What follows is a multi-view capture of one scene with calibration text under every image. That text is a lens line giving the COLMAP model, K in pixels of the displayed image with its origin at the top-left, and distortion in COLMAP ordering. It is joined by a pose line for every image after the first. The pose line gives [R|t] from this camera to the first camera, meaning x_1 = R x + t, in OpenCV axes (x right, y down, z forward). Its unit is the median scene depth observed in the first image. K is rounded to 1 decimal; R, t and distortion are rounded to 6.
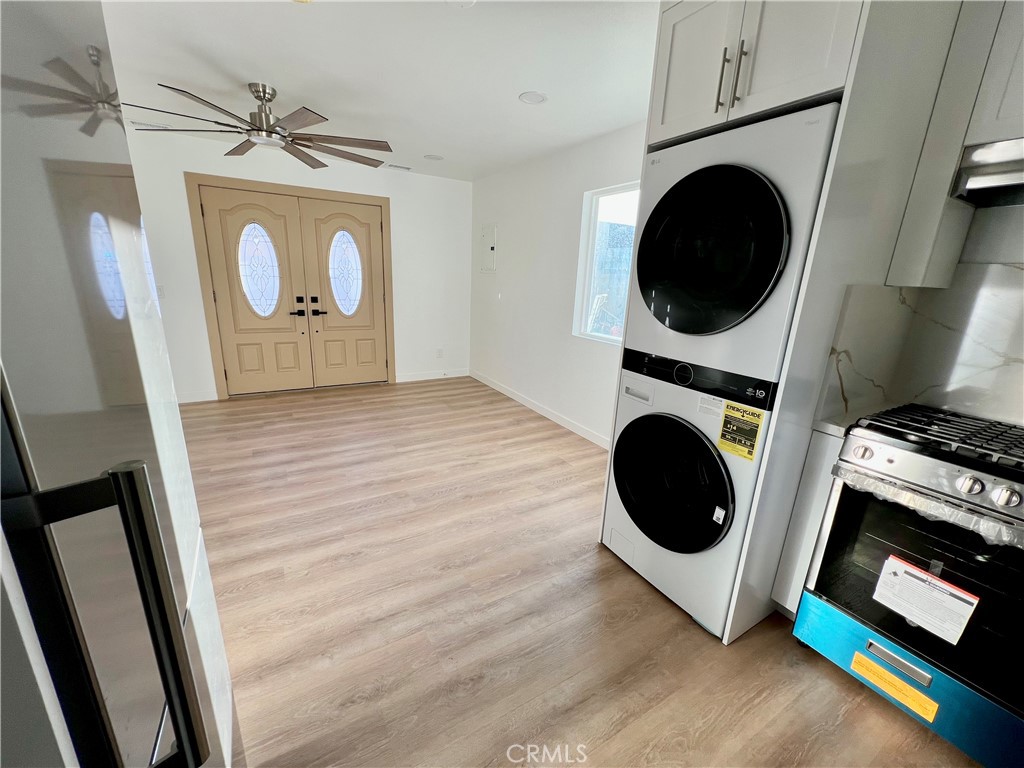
lens RADIAL K [[411.0, 0, 513.9], [0, 411.0, 386.1], [0, 0, 1]] dist [-0.001739, 0.000258]
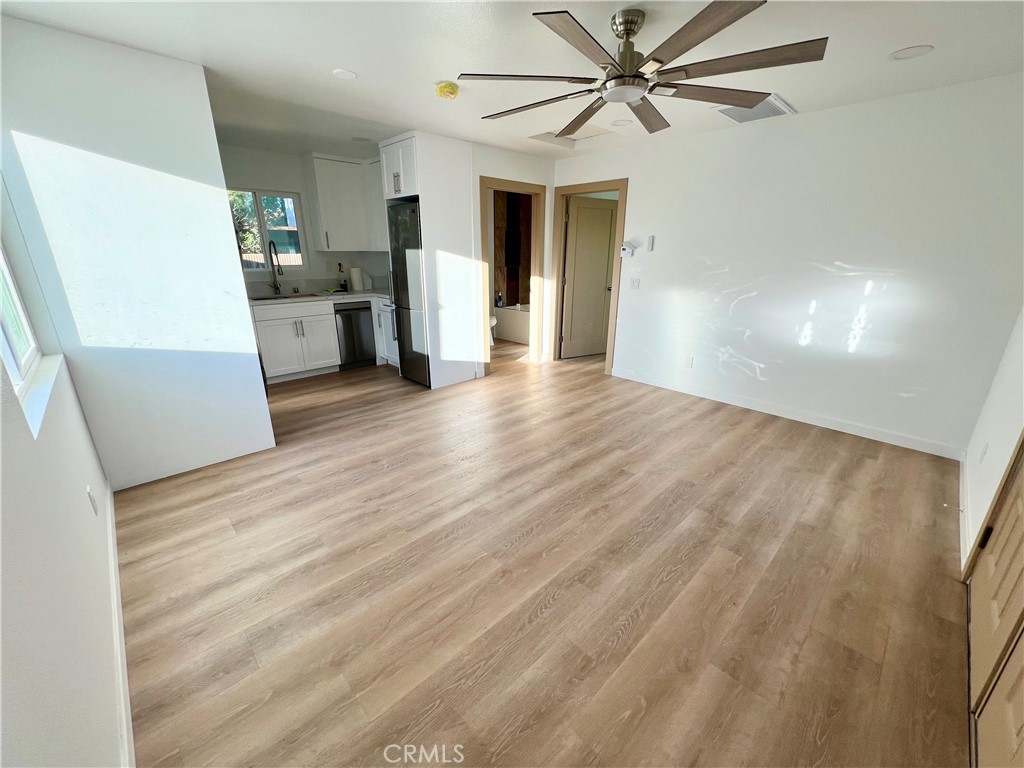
lens RADIAL K [[411.0, 0, 513.9], [0, 411.0, 386.1], [0, 0, 1]] dist [-0.001739, 0.000258]
pose [[-0.972077, 0.026555, -0.233156, -0.161673], [-0.106167, 0.836308, 0.537883, -0.388422], [0.209274, 0.547617, -0.810136, 1.349428]]
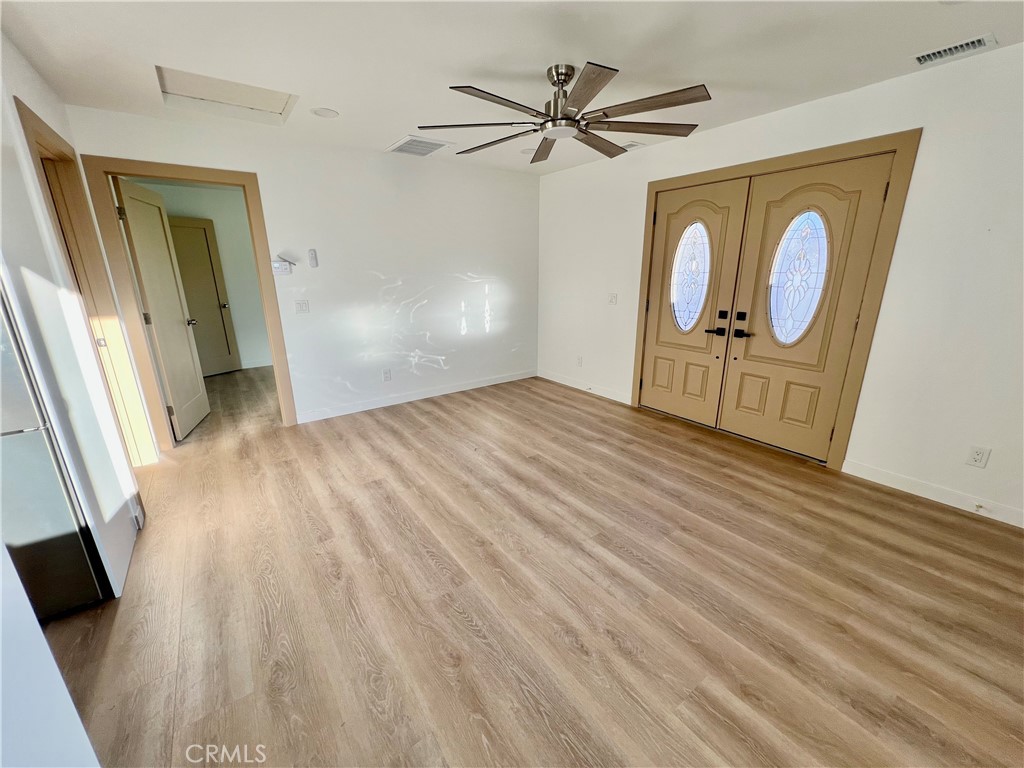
lens RADIAL K [[409.5, 0, 514.0], [0, 409.5, 386.2], [0, 0, 1]] dist [-0.000254, 0.000072]
pose [[0.092903, 0.234674, -0.967625, 0.265334], [-0.251688, 0.945801, 0.205216, -0.172967], [0.963339, 0.224475, 0.146933, 0.655124]]
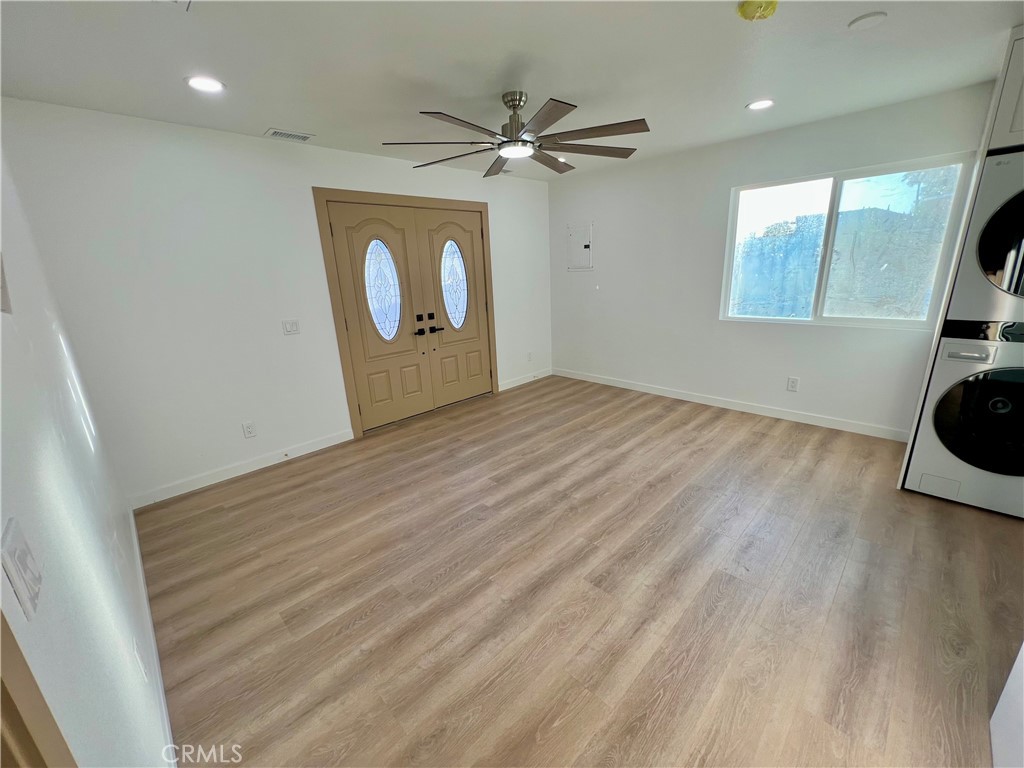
lens RADIAL K [[411.0, 0, 513.9], [0, 411.0, 386.1], [0, 0, 1]] dist [-0.001739, 0.000258]
pose [[0.966702, -0.150471, 0.206994, -0.645401], [0.147503, 0.988613, 0.029788, -0.065087], [-0.209119, 0.001736, 0.977889, 0.052709]]
